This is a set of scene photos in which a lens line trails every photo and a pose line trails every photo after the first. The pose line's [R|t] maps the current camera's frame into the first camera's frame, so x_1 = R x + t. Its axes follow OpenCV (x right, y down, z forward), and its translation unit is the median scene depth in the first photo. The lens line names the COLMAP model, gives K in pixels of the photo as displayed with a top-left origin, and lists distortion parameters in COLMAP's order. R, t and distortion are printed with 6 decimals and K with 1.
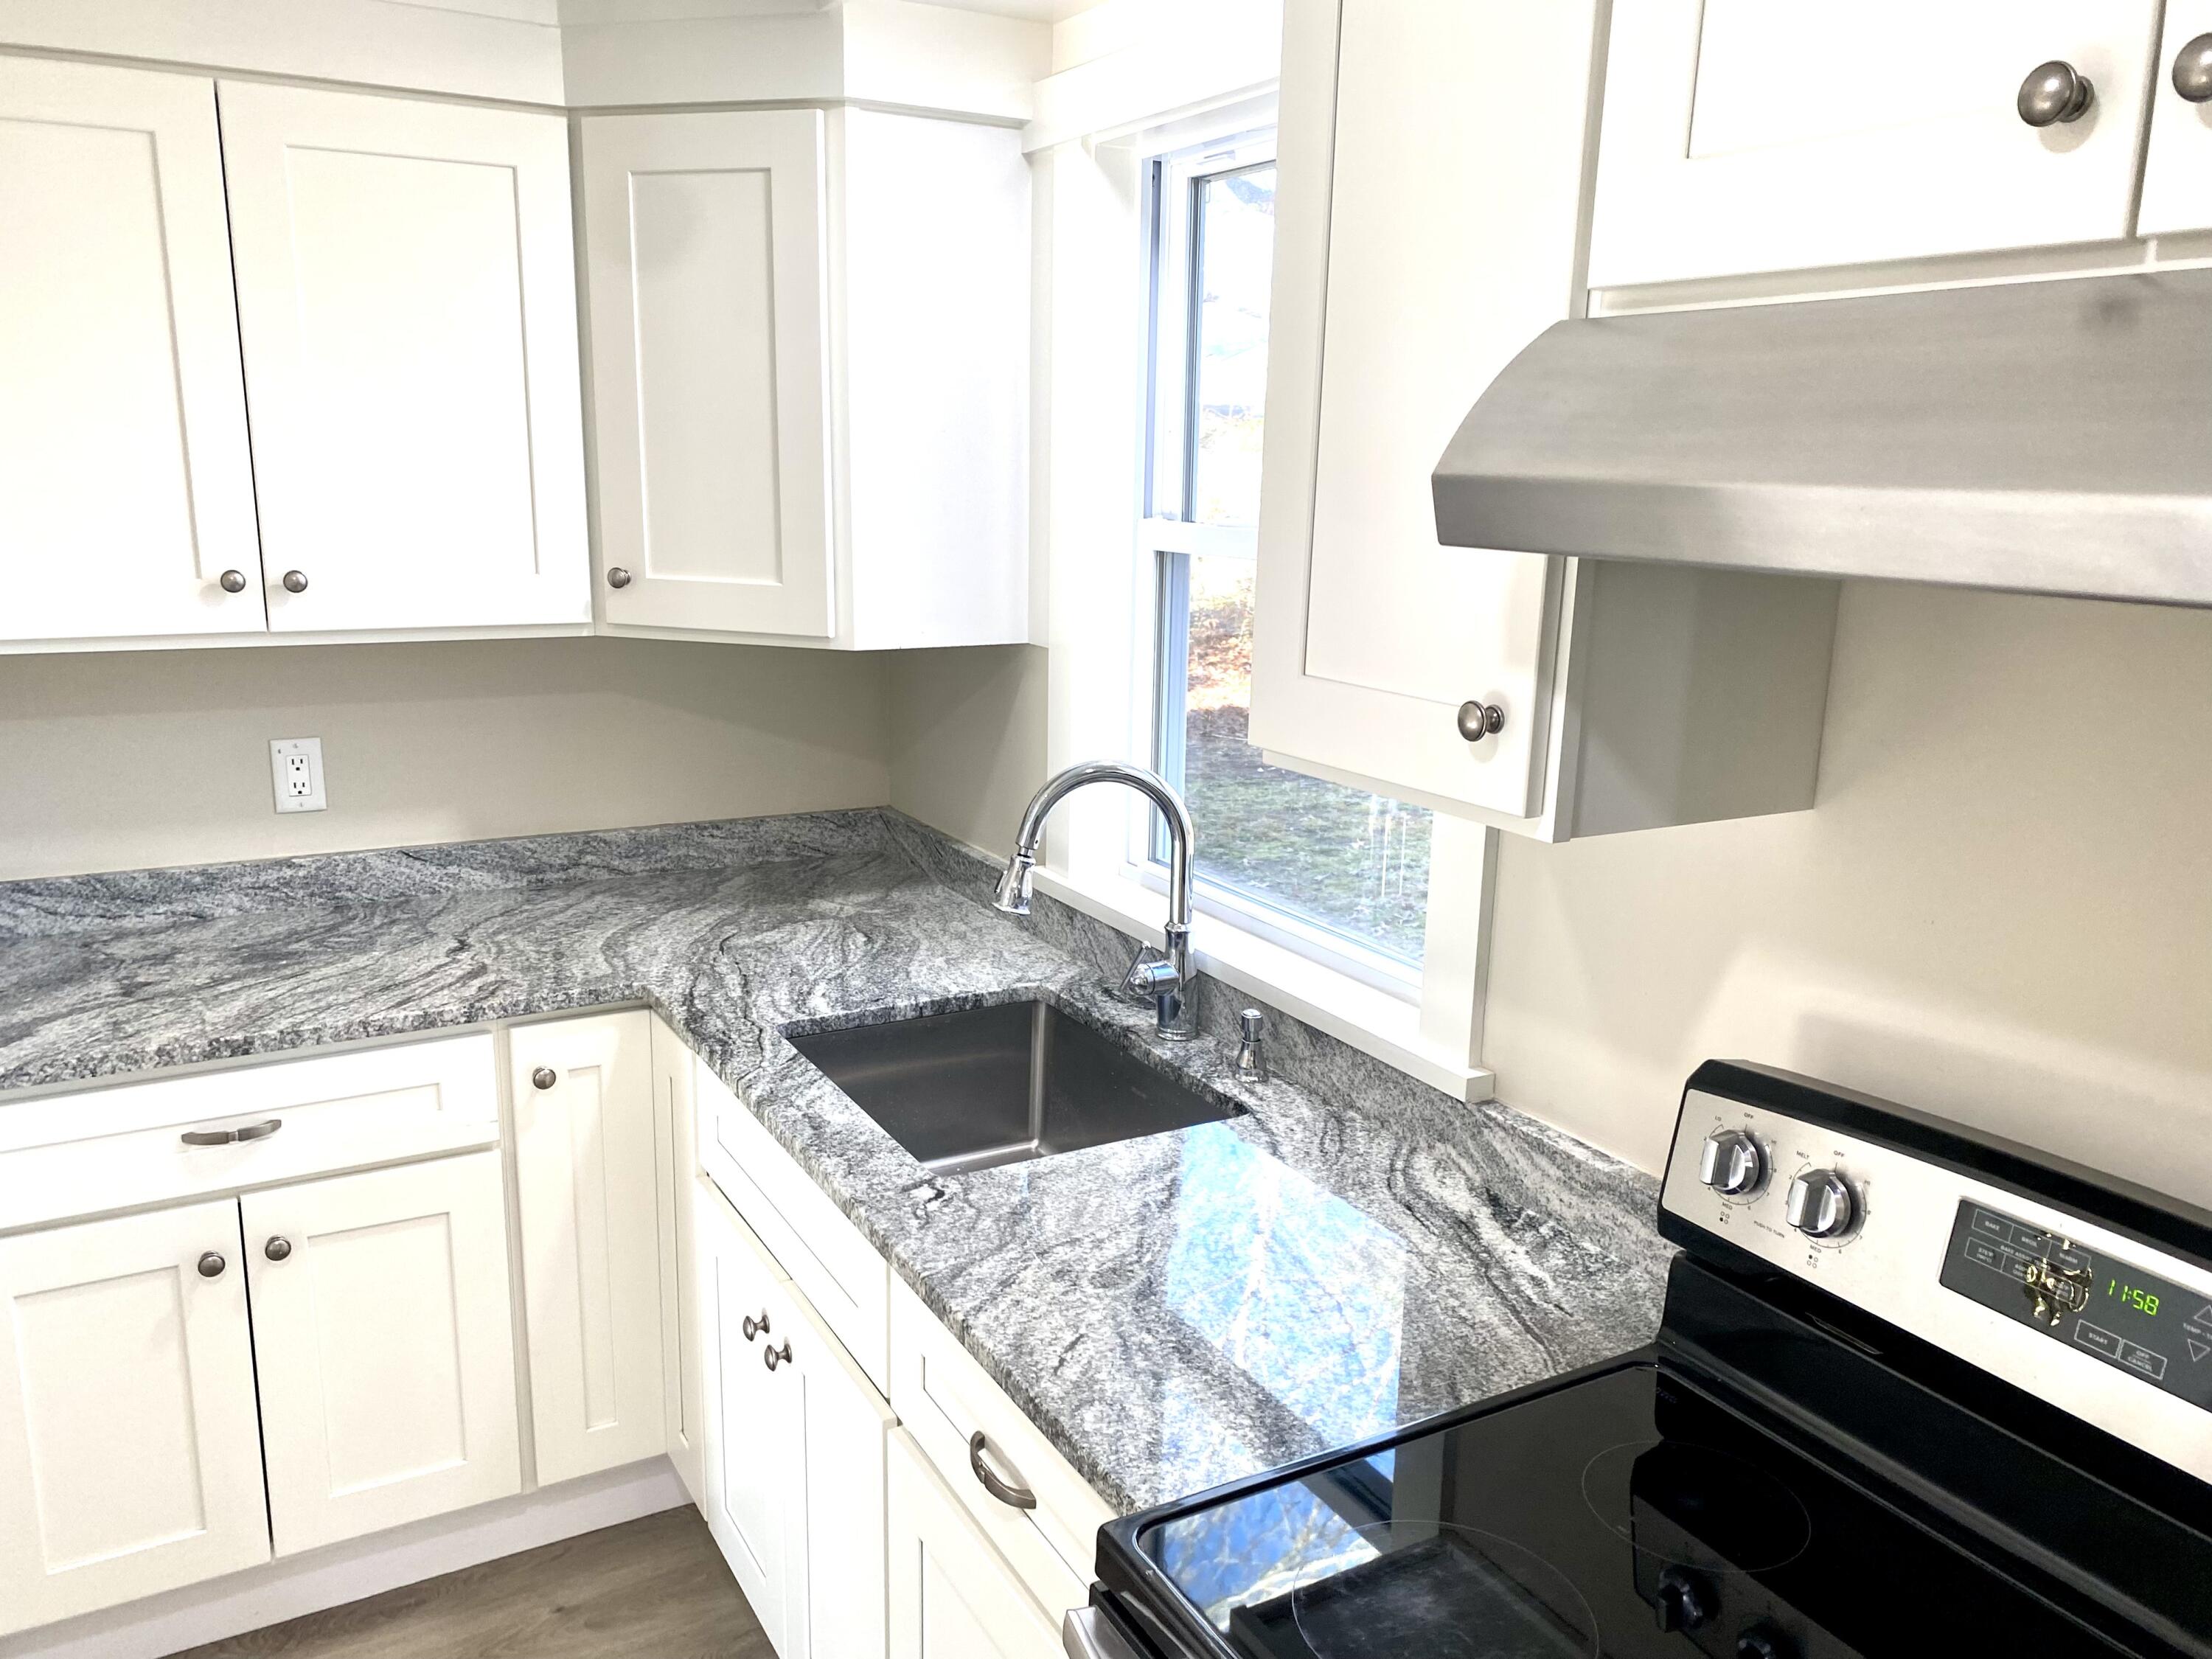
lens RADIAL K [[1692.9, 0, 1085.8], [0, 1692.9, 840.4], [0, 0, 1]] dist [0.039970, -0.044904]
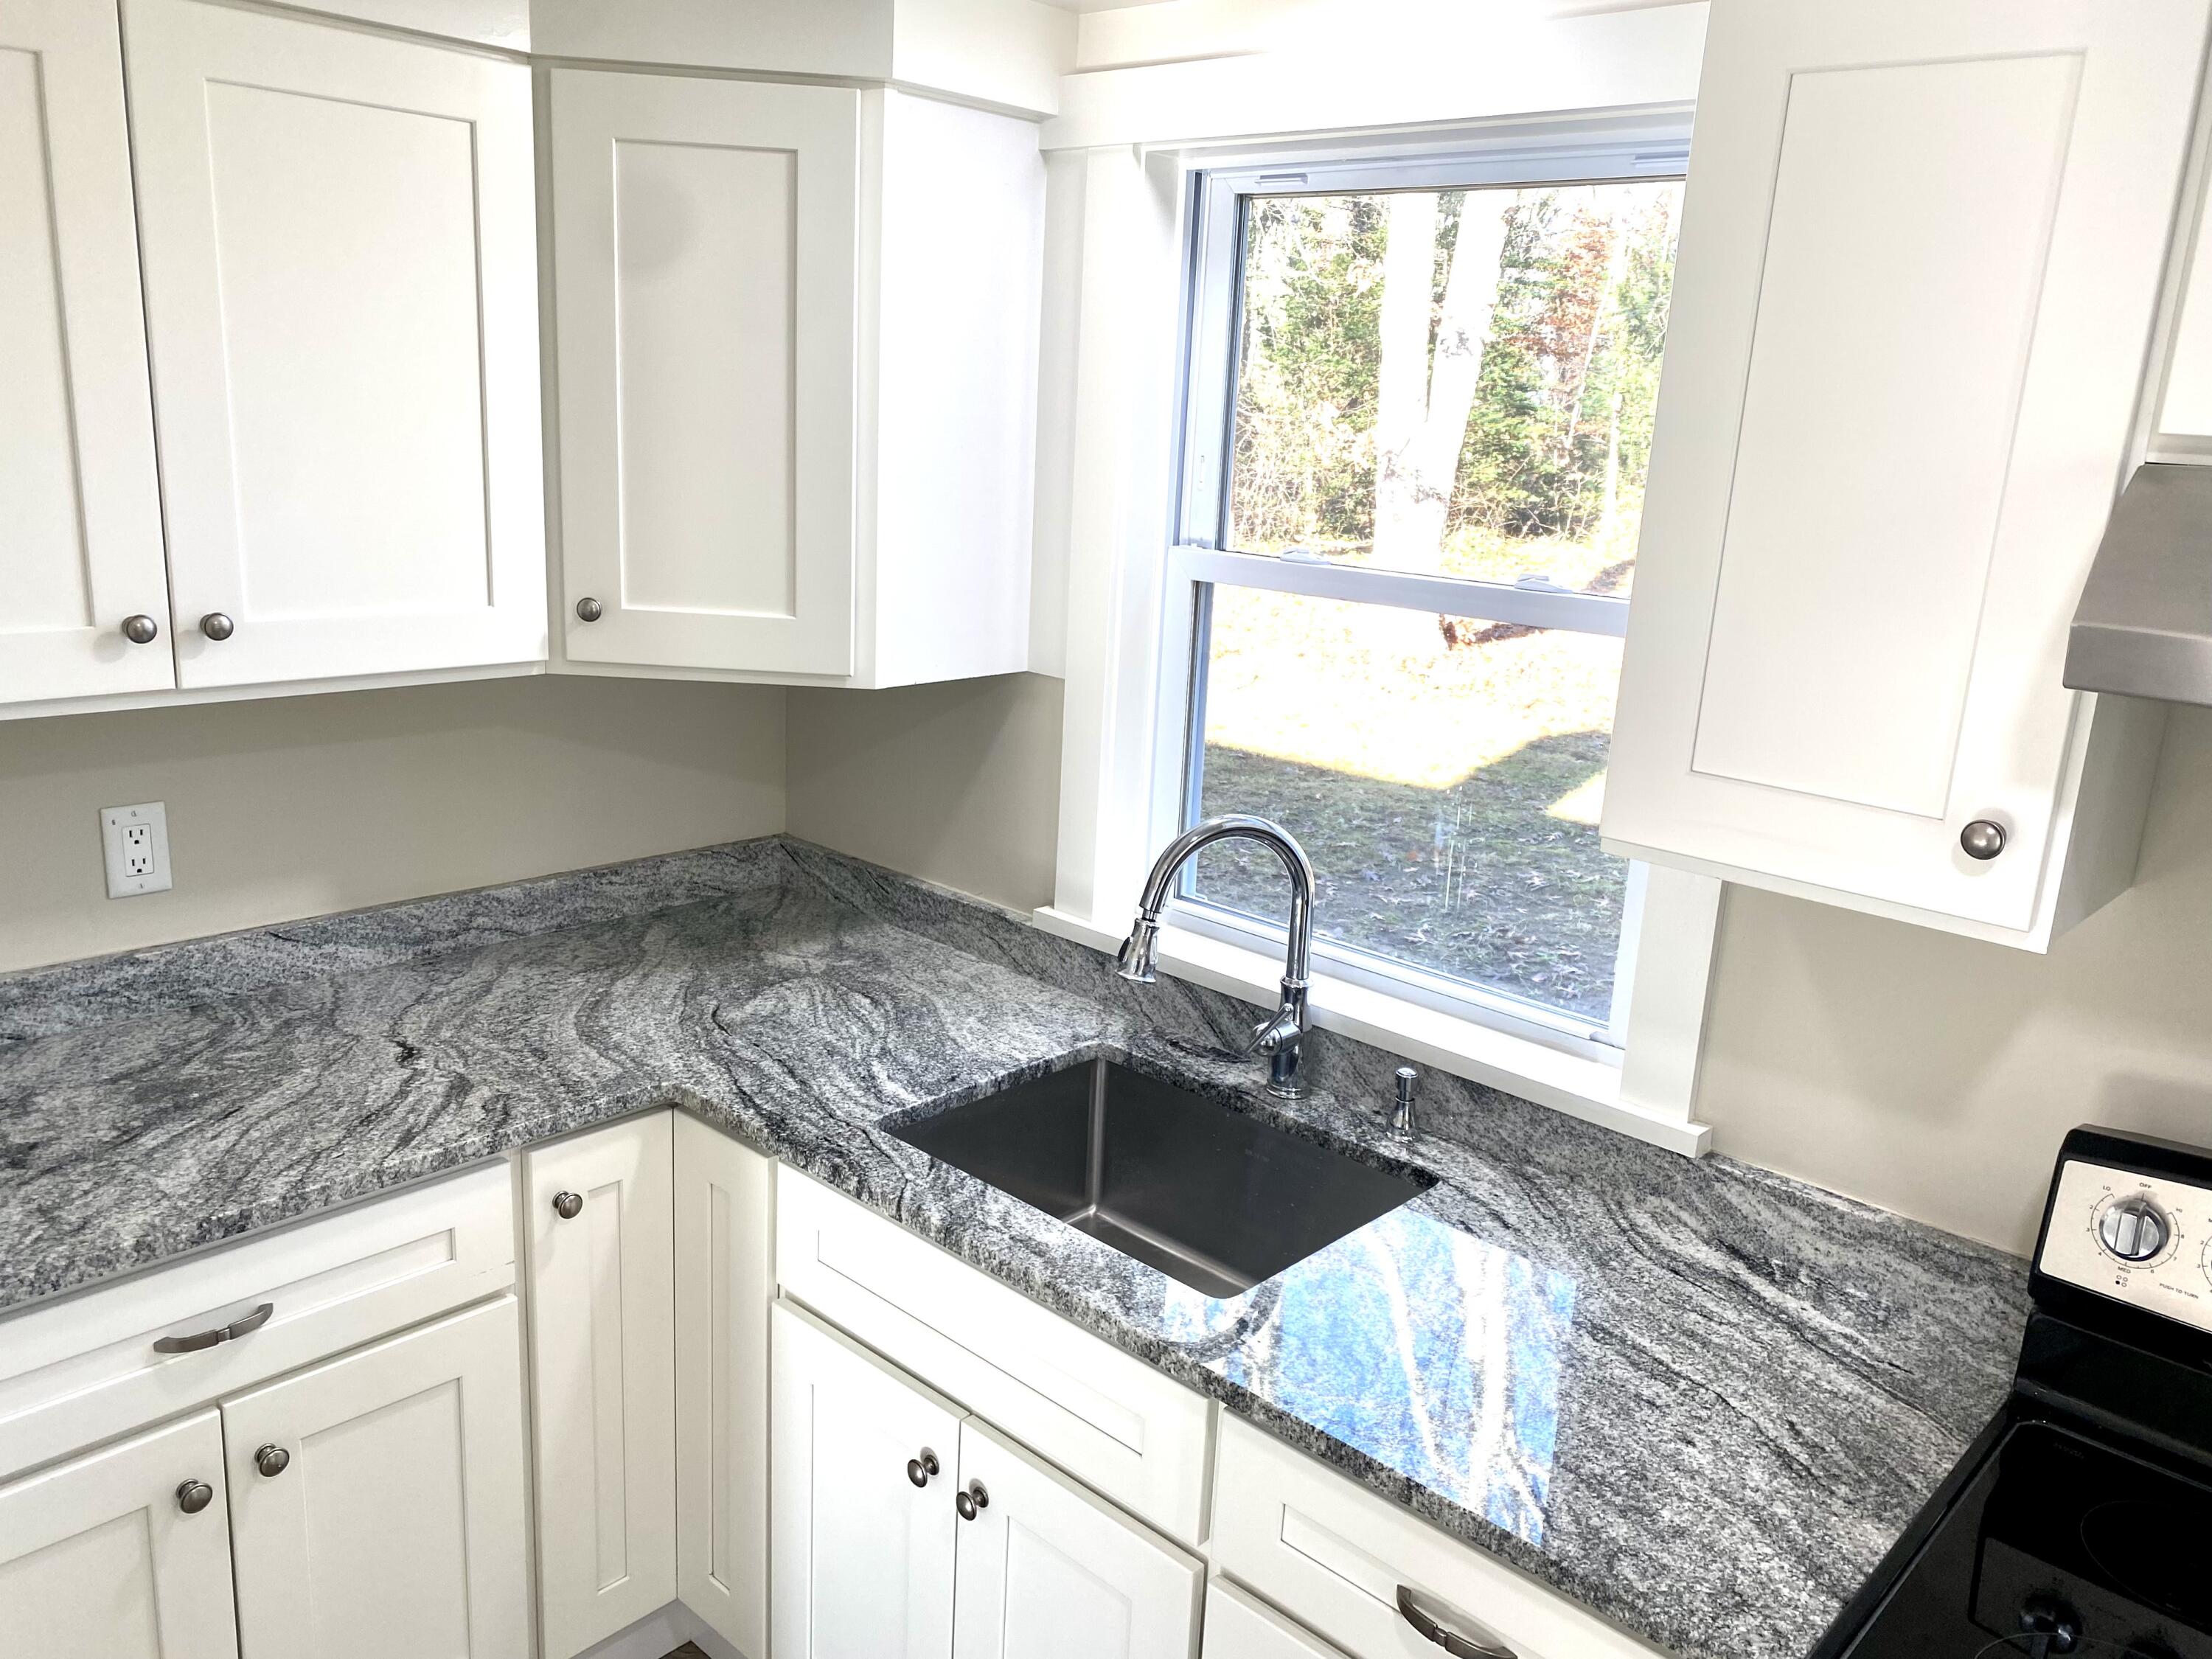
lens RADIAL K [[1692.9, 0, 1125.8], [0, 1692.9, 809.7], [0, 0, 1]] dist [0.039970, -0.044904]
pose [[0.948329, -0.043365, 0.314312, -0.342872], [0.035659, 0.998907, 0.030228, -0.081511], [-0.315279, -0.017458, 0.948838, 0.114855]]
